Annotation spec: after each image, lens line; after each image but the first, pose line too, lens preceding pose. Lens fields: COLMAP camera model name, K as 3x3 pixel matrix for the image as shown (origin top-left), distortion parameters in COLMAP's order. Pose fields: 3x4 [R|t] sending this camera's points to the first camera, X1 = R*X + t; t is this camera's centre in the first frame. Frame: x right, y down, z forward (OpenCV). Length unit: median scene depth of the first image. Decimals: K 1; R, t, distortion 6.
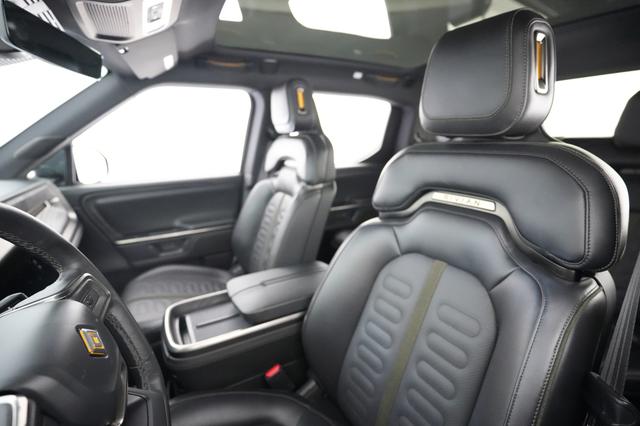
lens RADIAL K [[313.4, 0, 320.0], [0, 313.4, 213.0], [0, 0, 1]] dist [-0.000056, 0.000050]
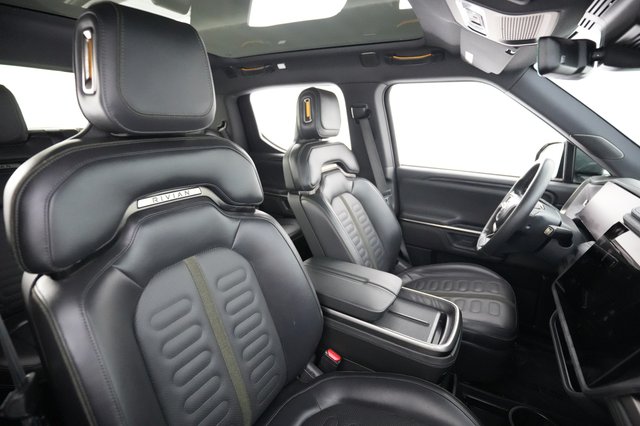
lens RADIAL K [[313.4, 0, 320.0], [0, 313.4, 213.0], [0, 0, 1]] dist [-0.000056, 0.000050]
pose [[-0.512796, -0.207929, 0.832950, -0.725494], [0.197503, 0.915632, 0.350159, -0.272521], [-0.835484, 0.344070, -0.428466, 1.113686]]
